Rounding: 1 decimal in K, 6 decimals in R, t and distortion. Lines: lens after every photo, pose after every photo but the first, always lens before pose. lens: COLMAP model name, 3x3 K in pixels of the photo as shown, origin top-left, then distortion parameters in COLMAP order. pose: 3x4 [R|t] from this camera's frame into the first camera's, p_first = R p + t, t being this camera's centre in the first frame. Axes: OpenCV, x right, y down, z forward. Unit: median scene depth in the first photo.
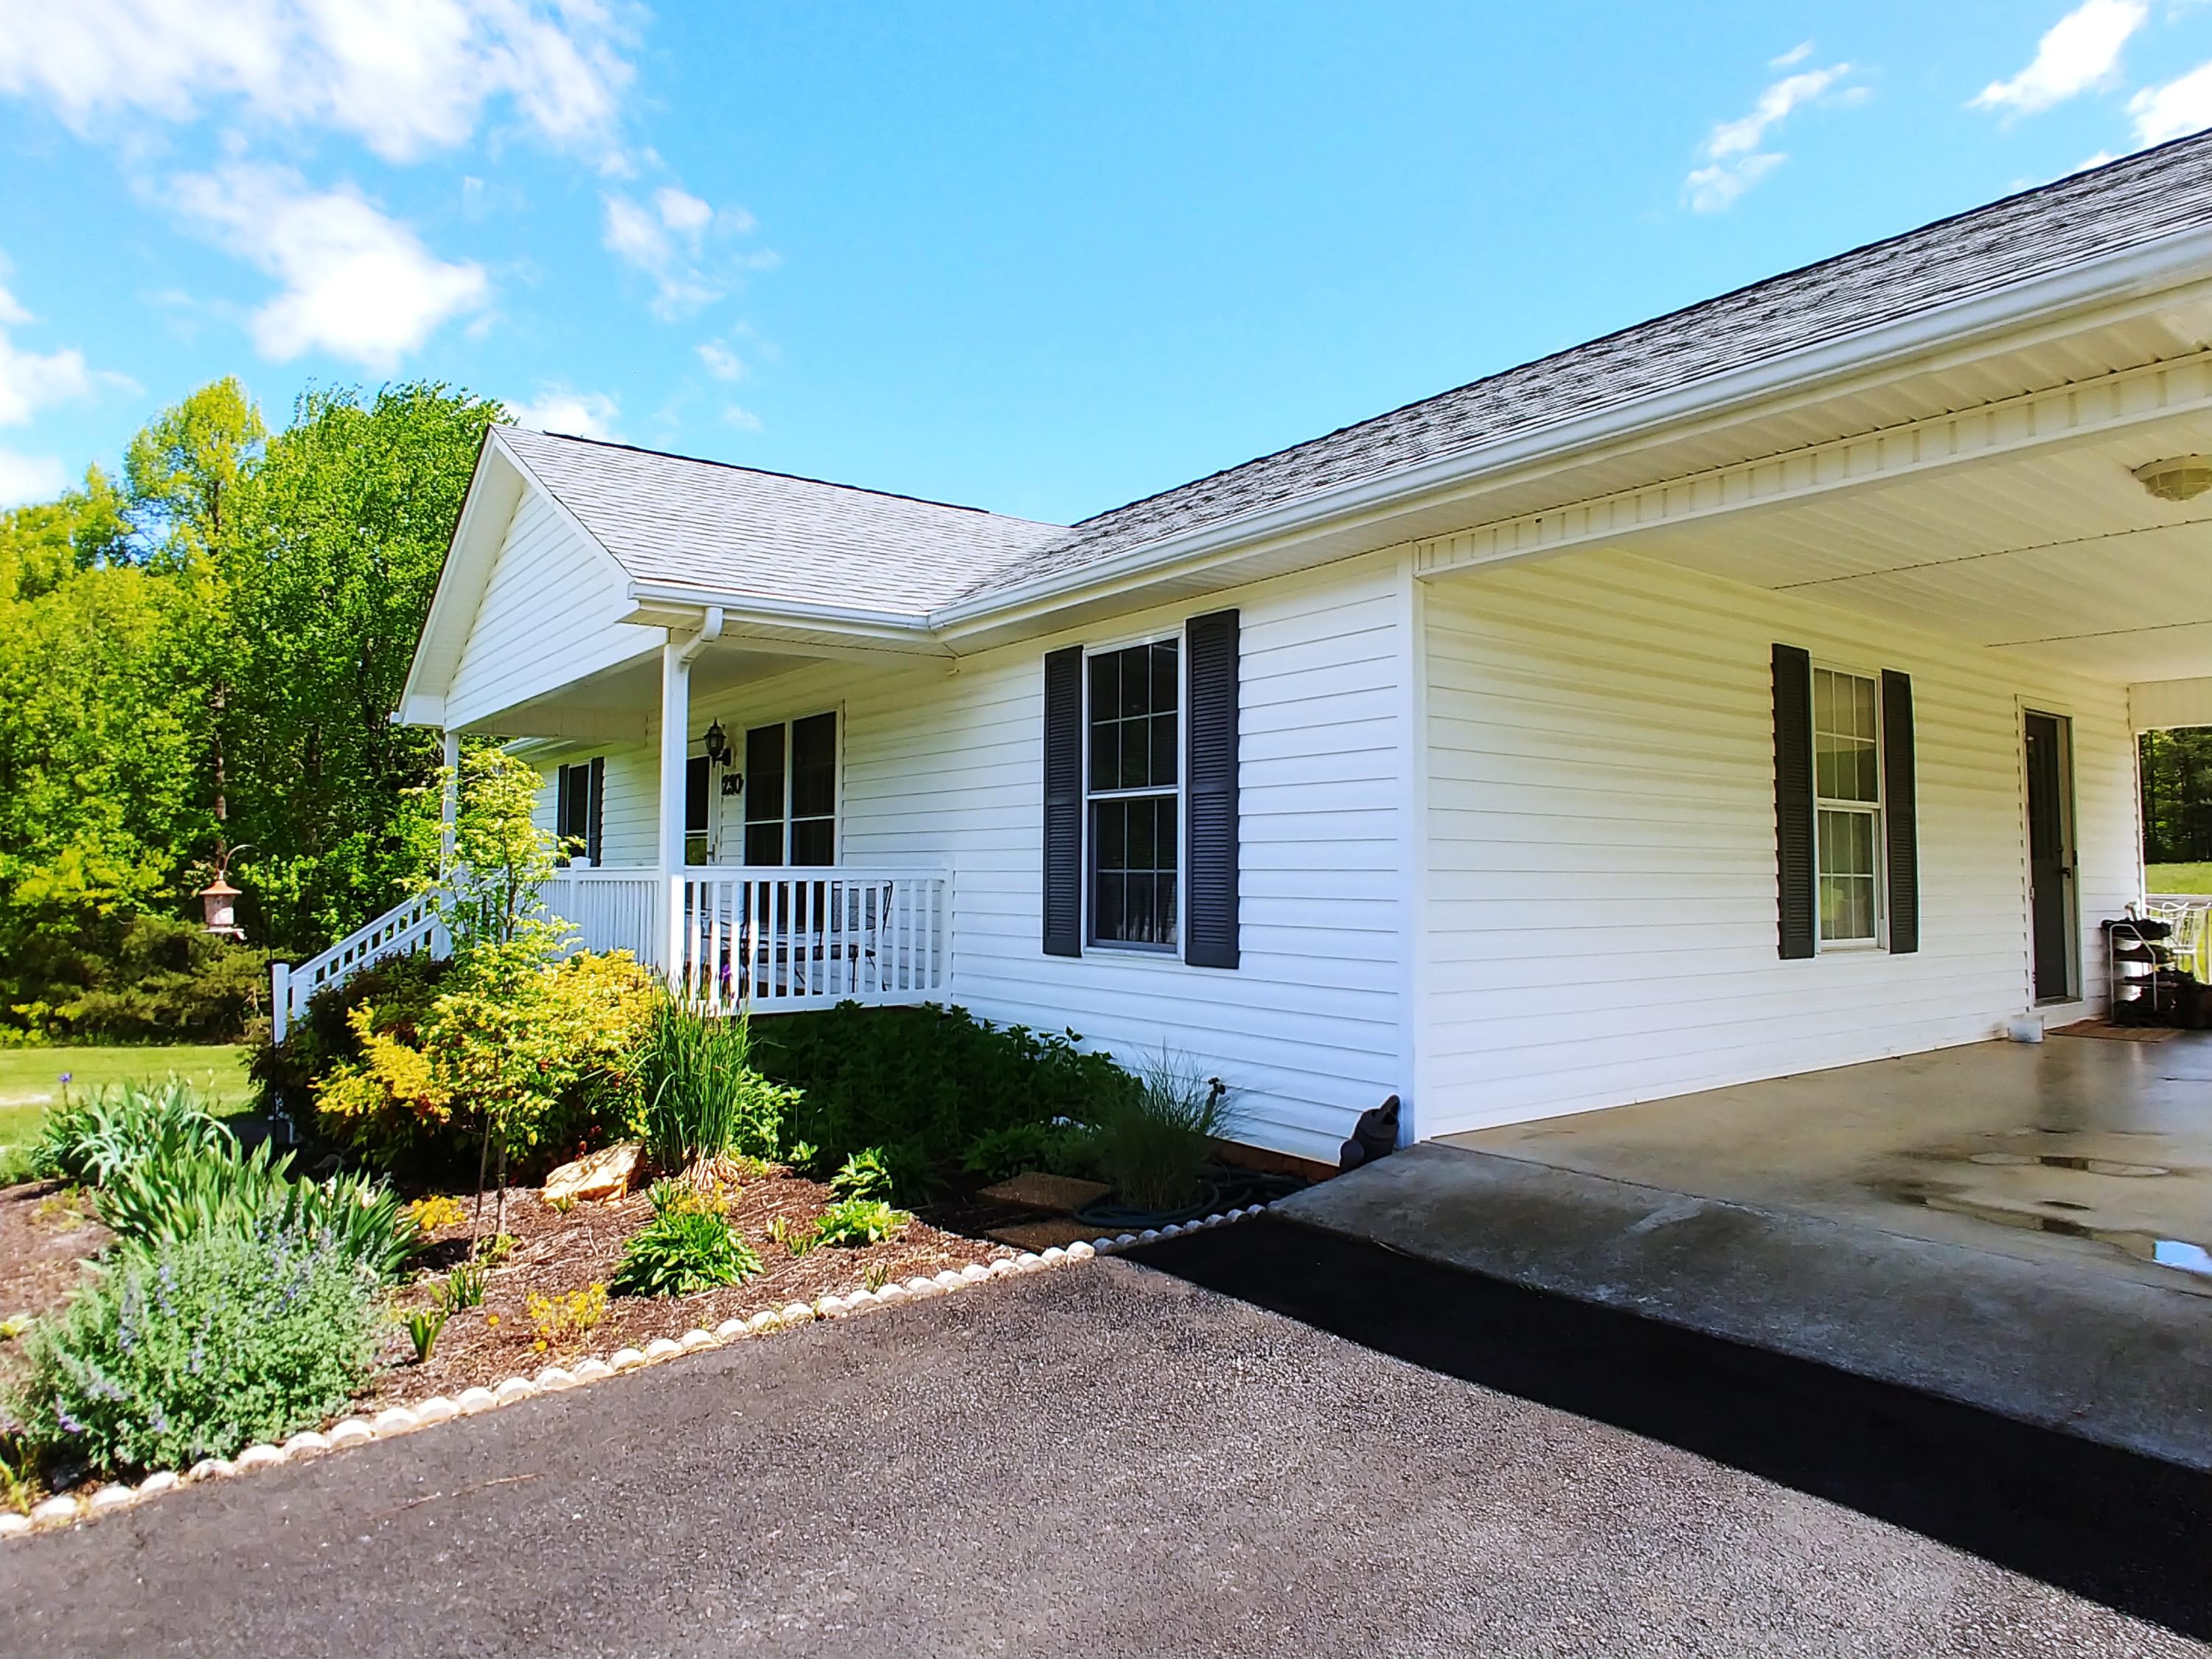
lens RADIAL K [[1411.1, 0, 1042.3], [0, 1411.1, 833.5], [0, 0, 1]] dist [0.018427, -0.000356]
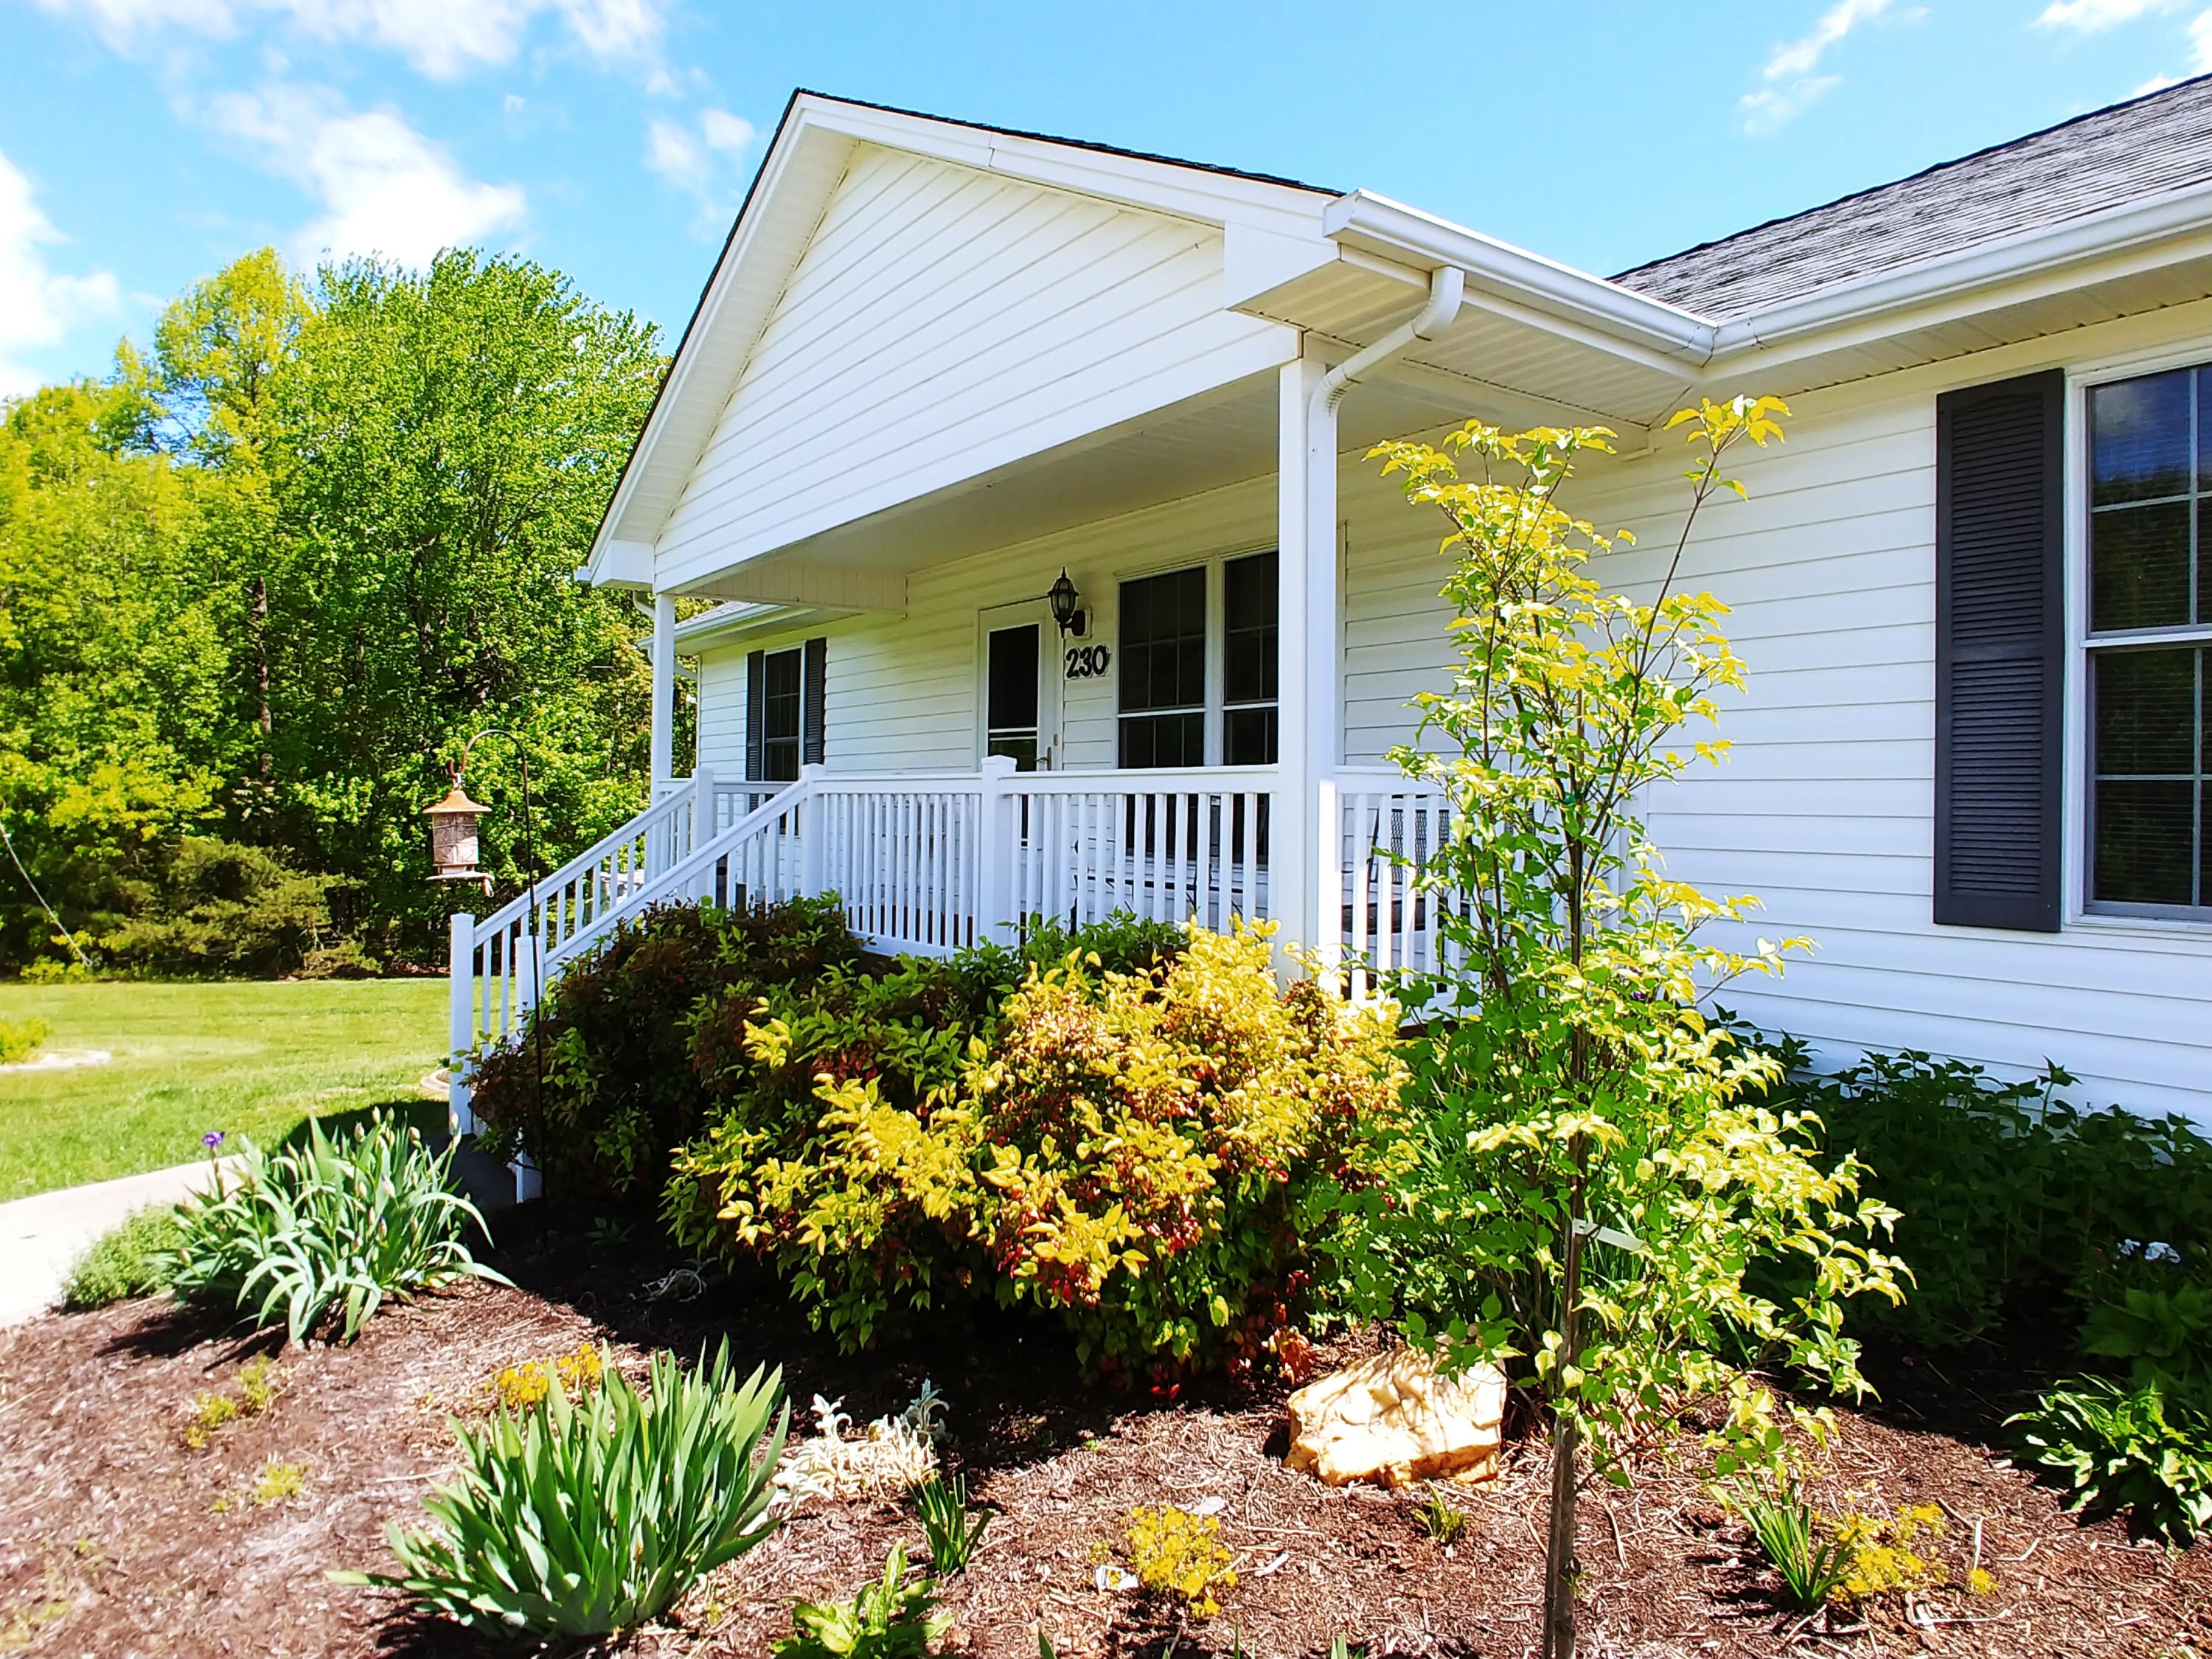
lens RADIAL K [[1384.1, 0, 1106.0], [0, 1384.1, 829.5], [0, 0, 1]] dist [-0.021152, 0.002150]
pose [[0.999271, 0.002216, 0.038112, -0.083302], [-0.004168, 0.998679, 0.051218, 0.004855], [-0.037948, -0.051340, 0.997960, 0.106240]]
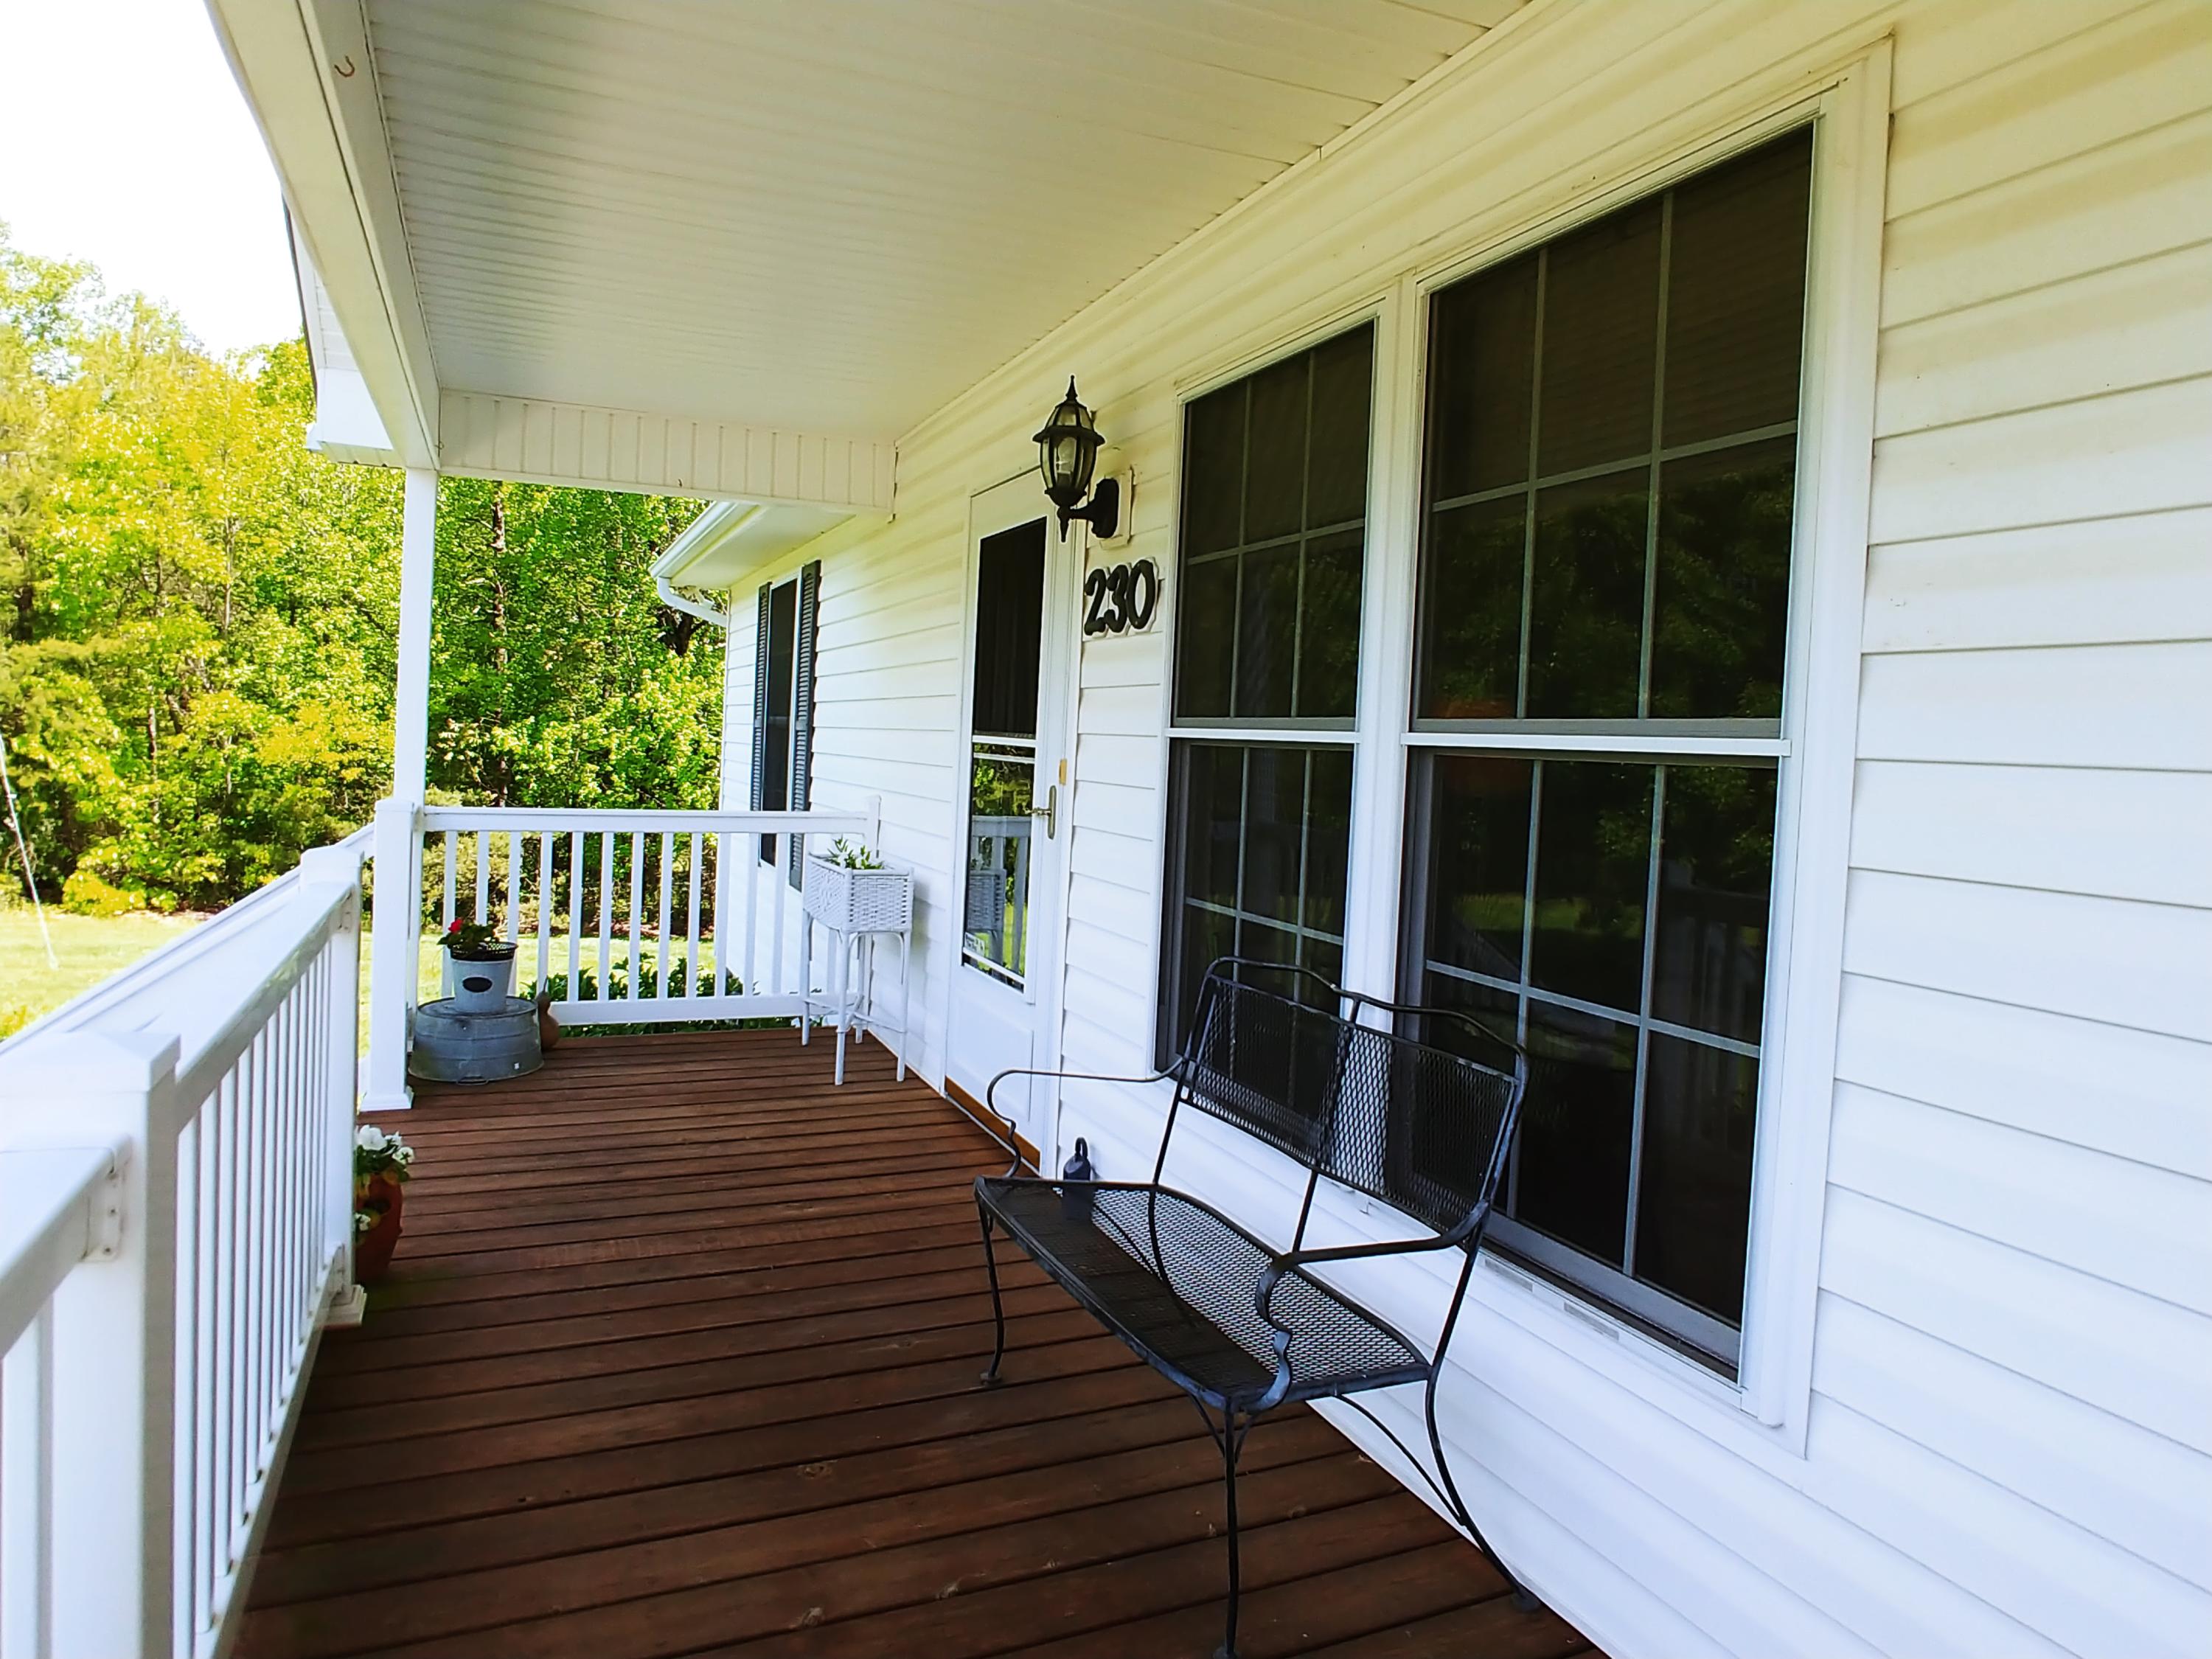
lens RADIAL K [[1384.1, 0, 1106.0], [0, 1384.1, 829.5], [0, 0, 1]] dist [-0.021152, 0.002150]
pose [[0.985218, 0.044960, -0.165303, -0.060223], [-0.029979, 0.995305, 0.092031, -0.004375], [0.168664, -0.085715, 0.981940, 0.246955]]
